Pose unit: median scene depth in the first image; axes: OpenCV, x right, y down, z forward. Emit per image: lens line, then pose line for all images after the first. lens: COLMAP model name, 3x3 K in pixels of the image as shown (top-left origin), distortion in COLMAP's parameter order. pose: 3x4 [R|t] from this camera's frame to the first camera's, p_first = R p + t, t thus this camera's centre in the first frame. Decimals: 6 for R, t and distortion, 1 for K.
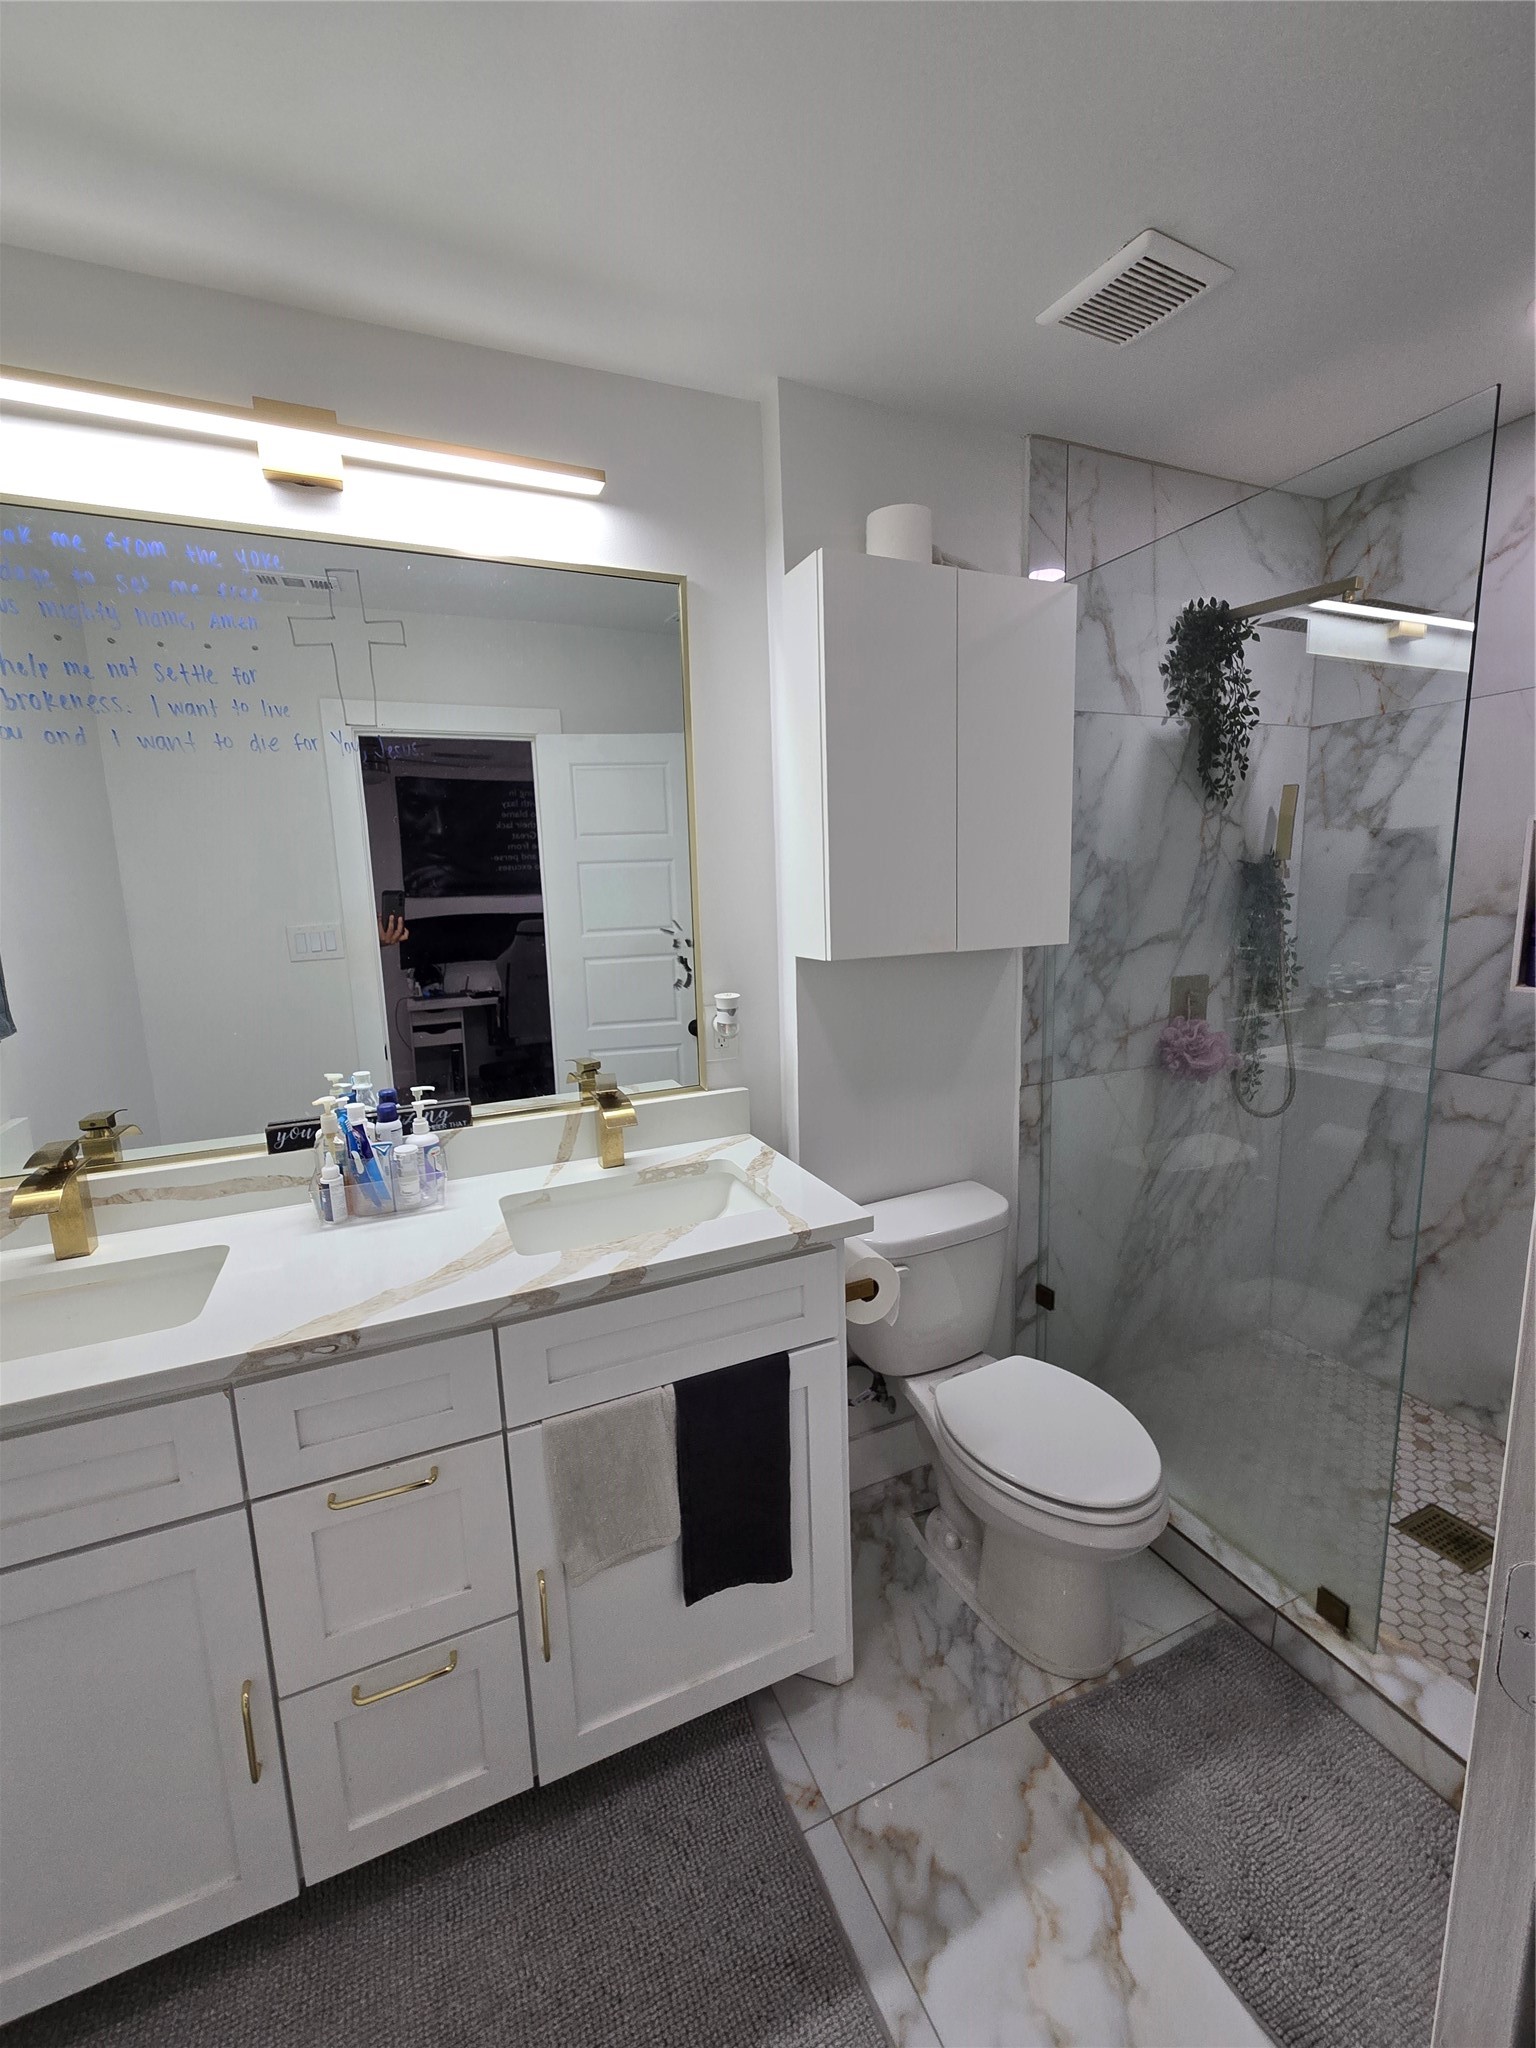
lens RADIAL K [[842.4, 0, 775.6], [0, 842.4, 1019.0], [0, 0, 1]] dist [-0.002867, 0.001298]
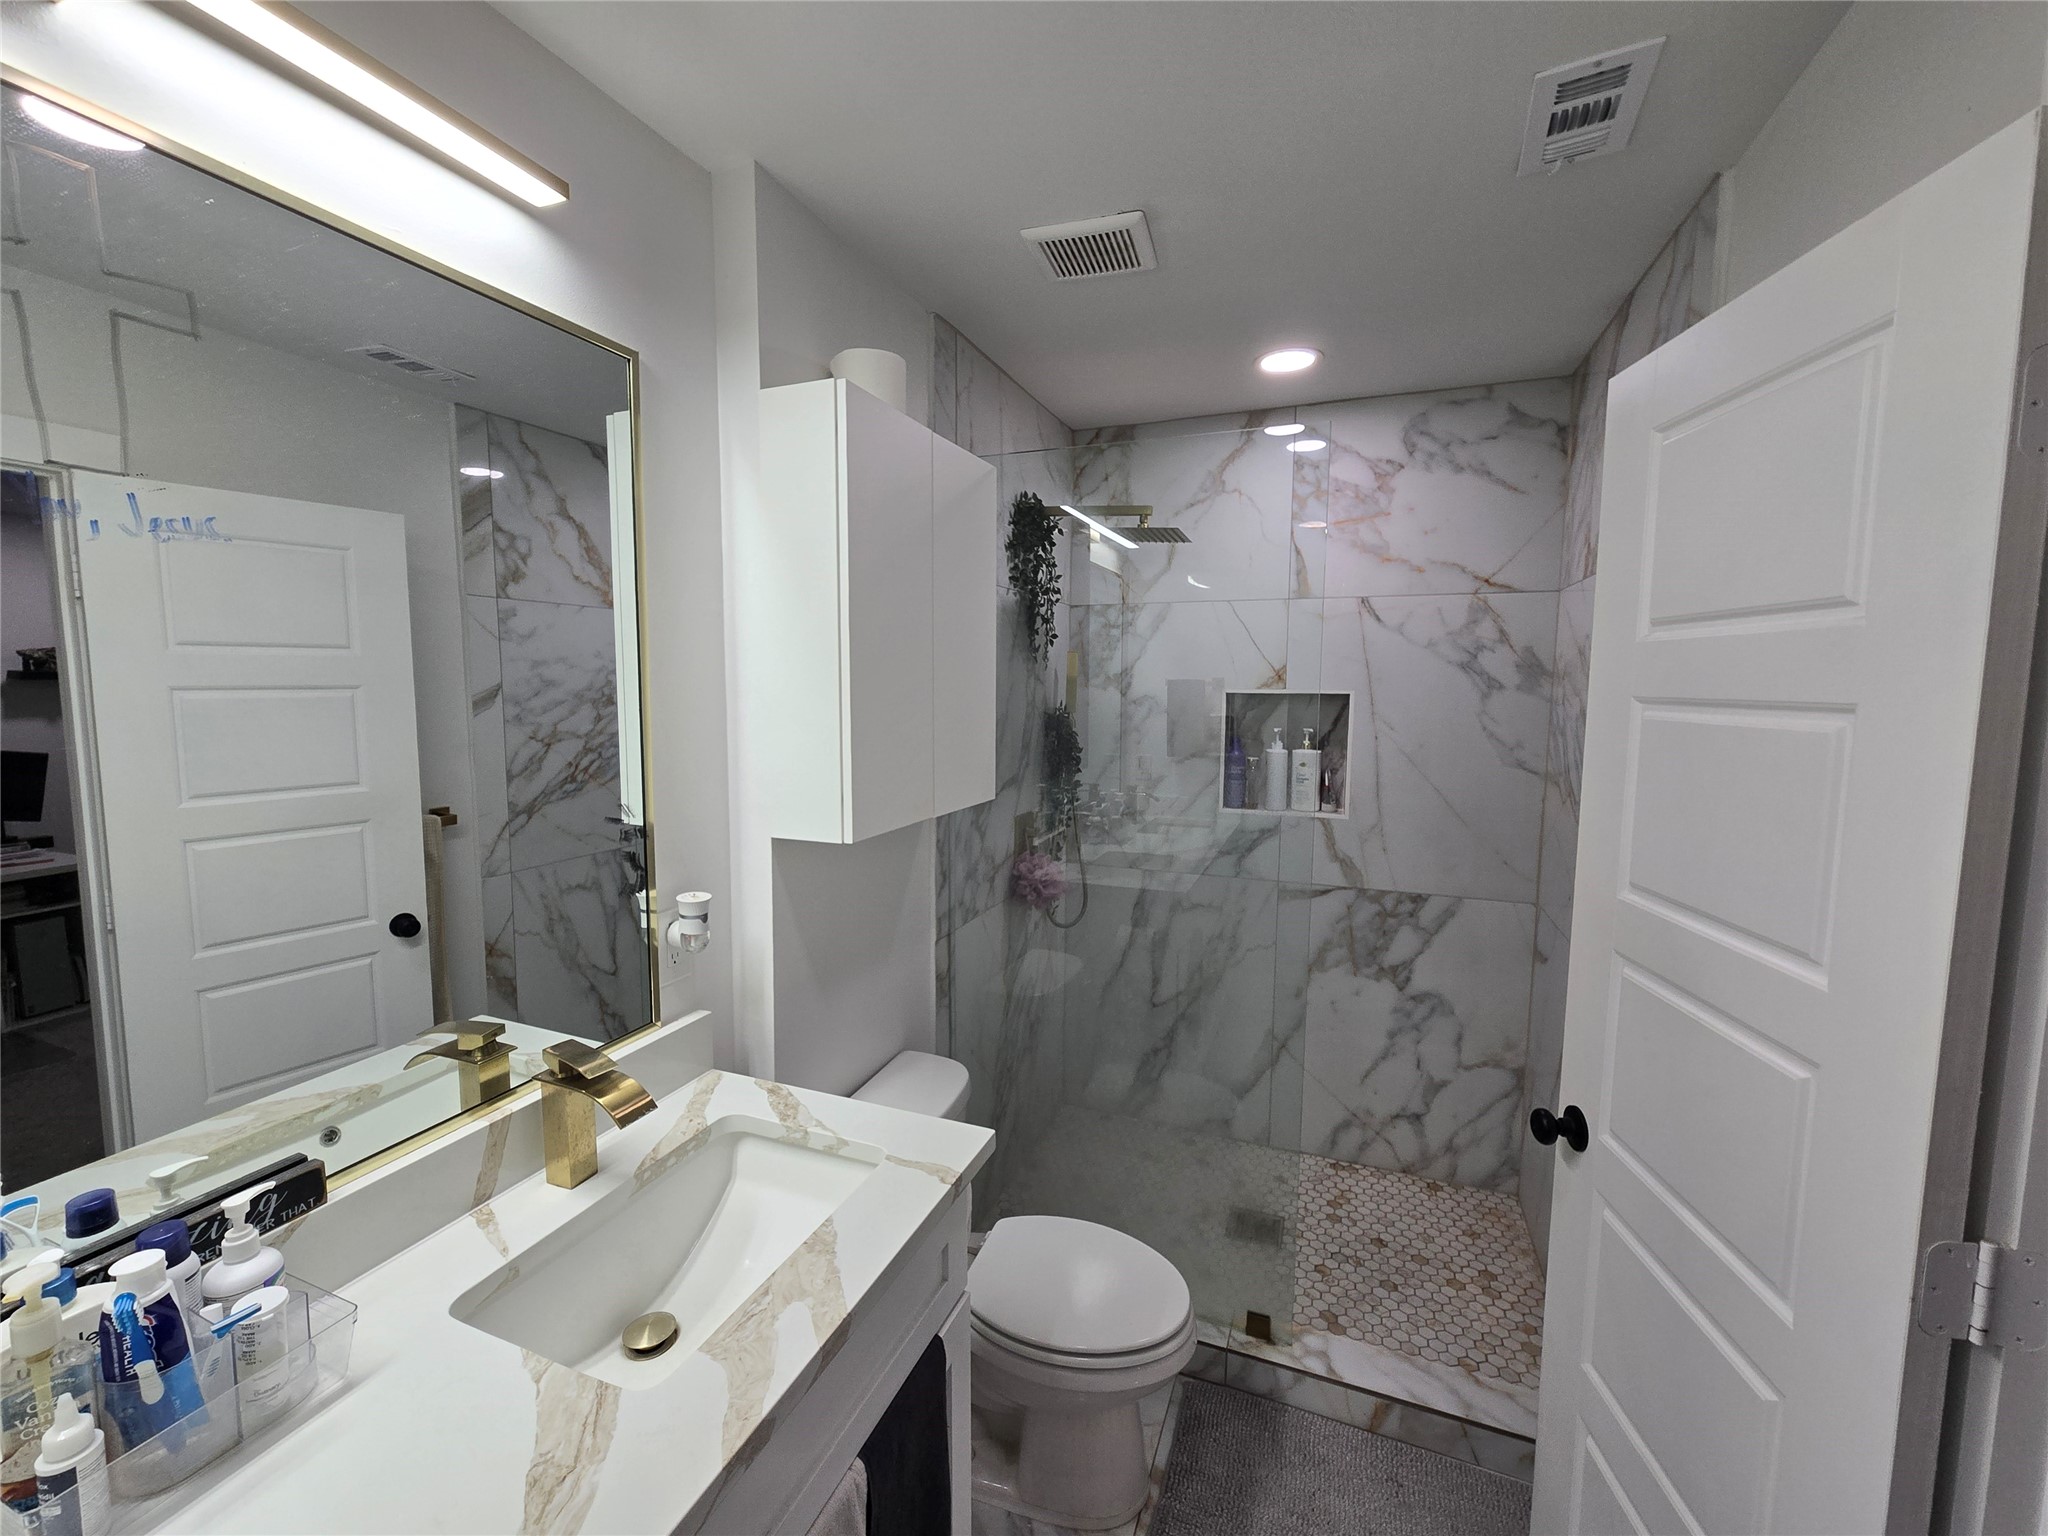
lens RADIAL K [[842.4, 0, 1022.7], [0, 842.4, 763.5], [0, 0, 1]] dist [-0.002867, 0.001298]
pose [[0.717609, -0.031507, 0.695733, -0.325124], [0.082804, 0.995750, -0.040314, -0.081380], [-0.691506, 0.086539, 0.717168, 0.206457]]
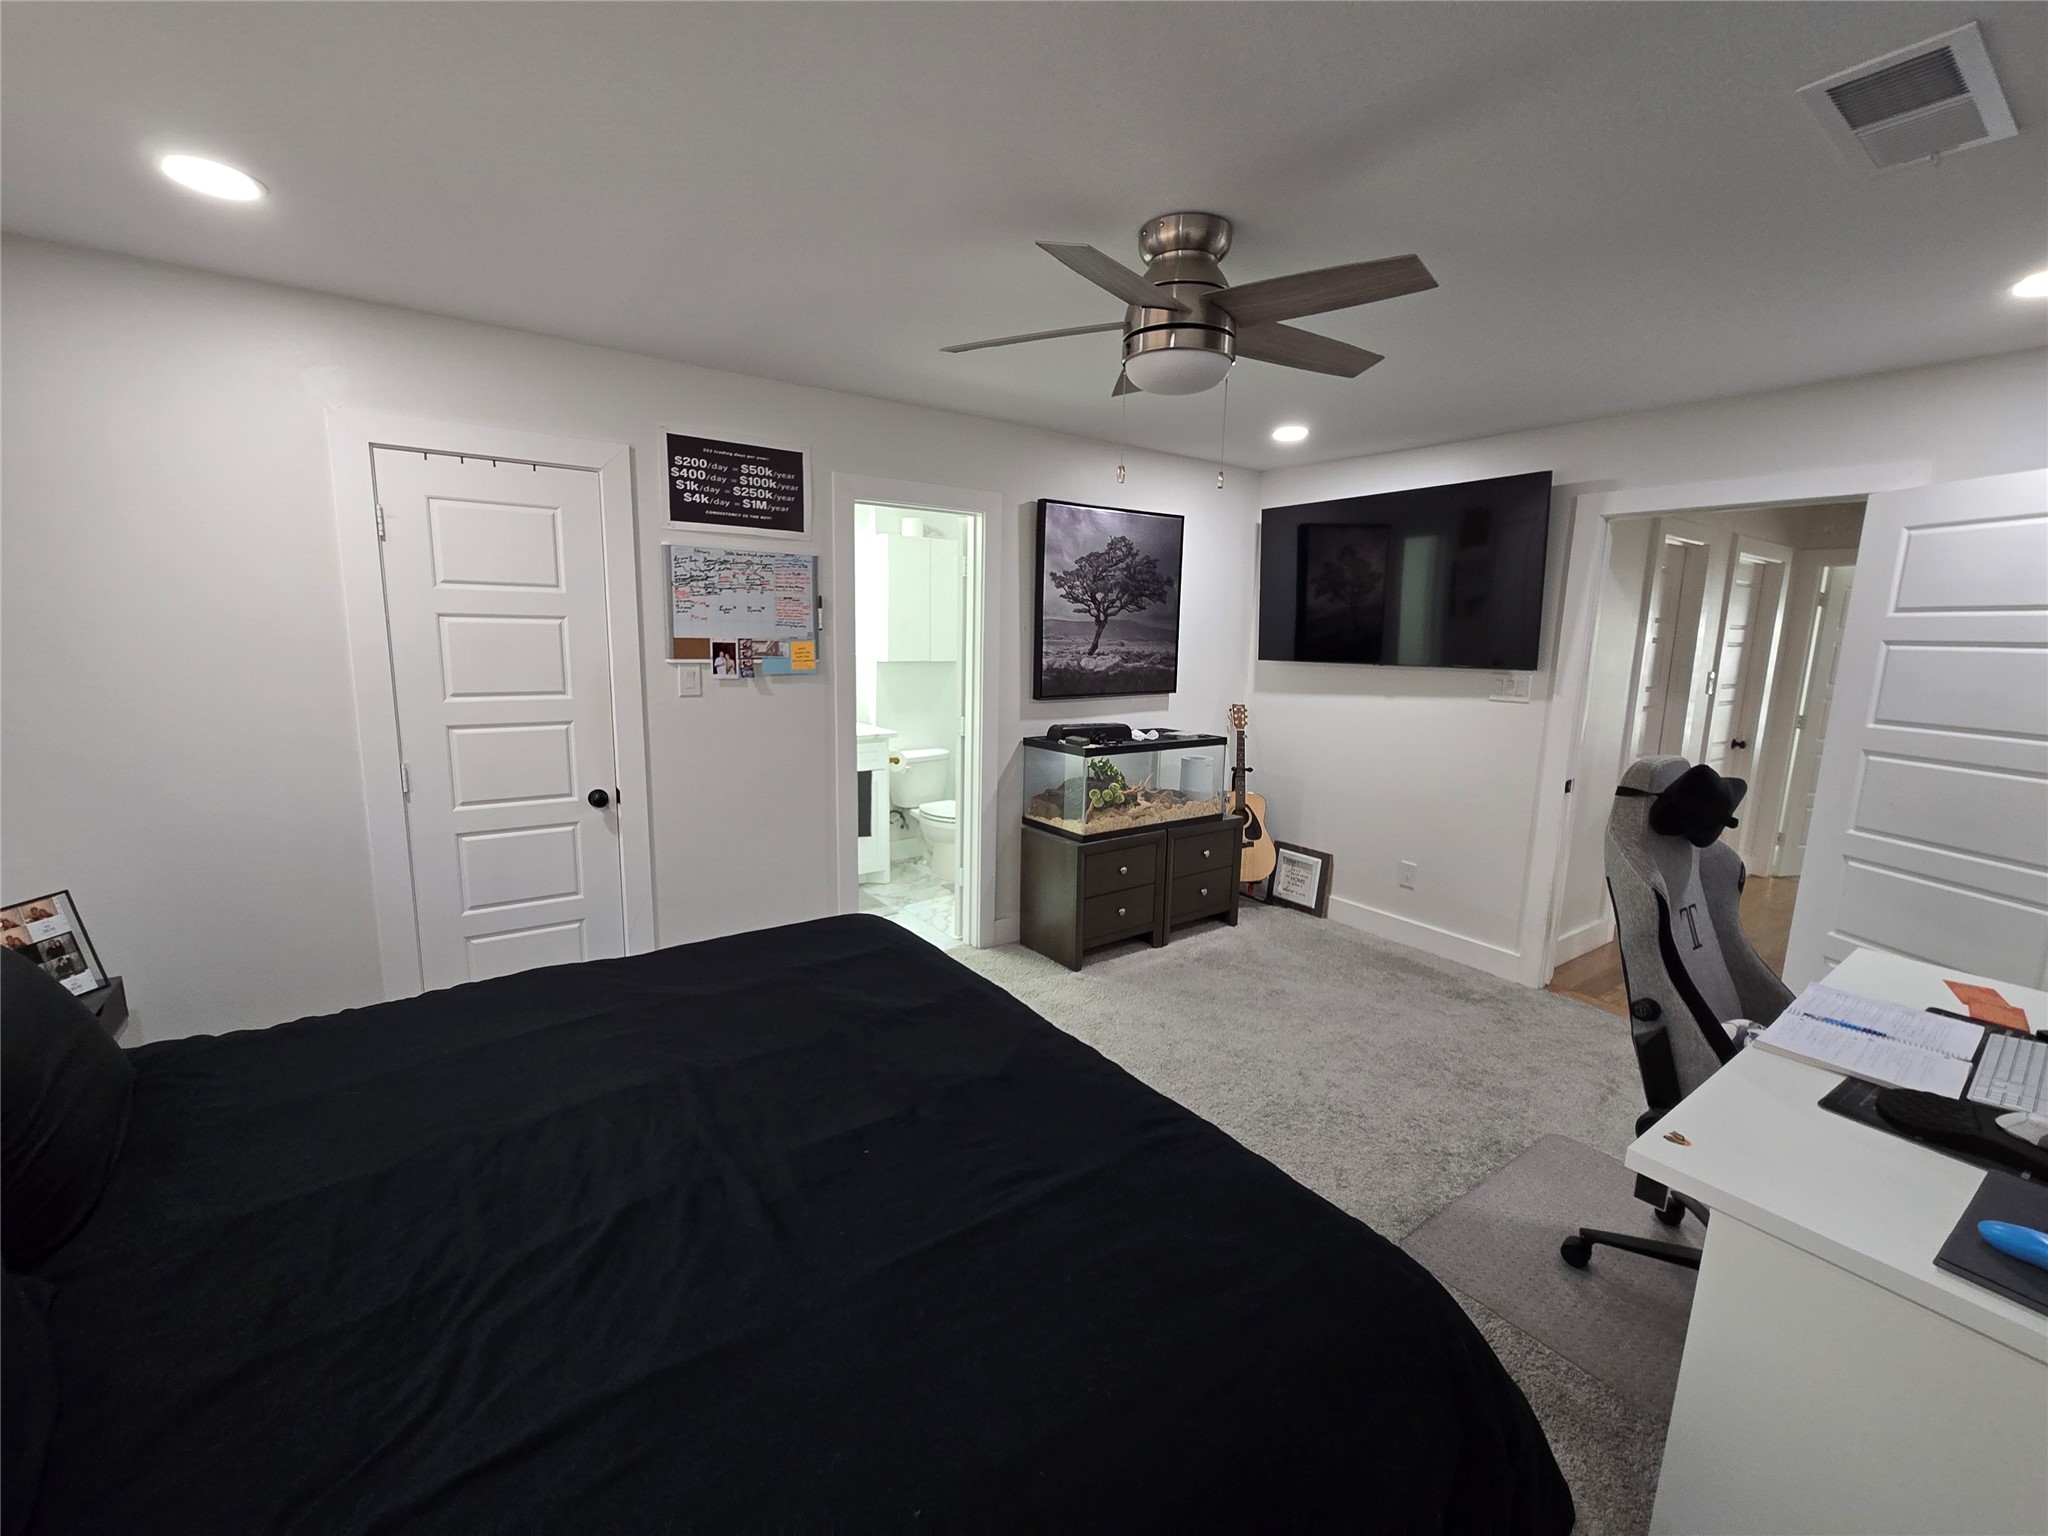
lens RADIAL K [[842.4, 0, 1016.7], [0, 842.4, 767.8], [0, 0, 1]] dist [-0.002867, 0.001298]
pose [[0.979161, 0.023059, 0.201773, -0.071343], [-0.023288, 0.999728, -0.001239, 0.261448], [-0.201747, -0.003485, 0.979432, -1.769190]]
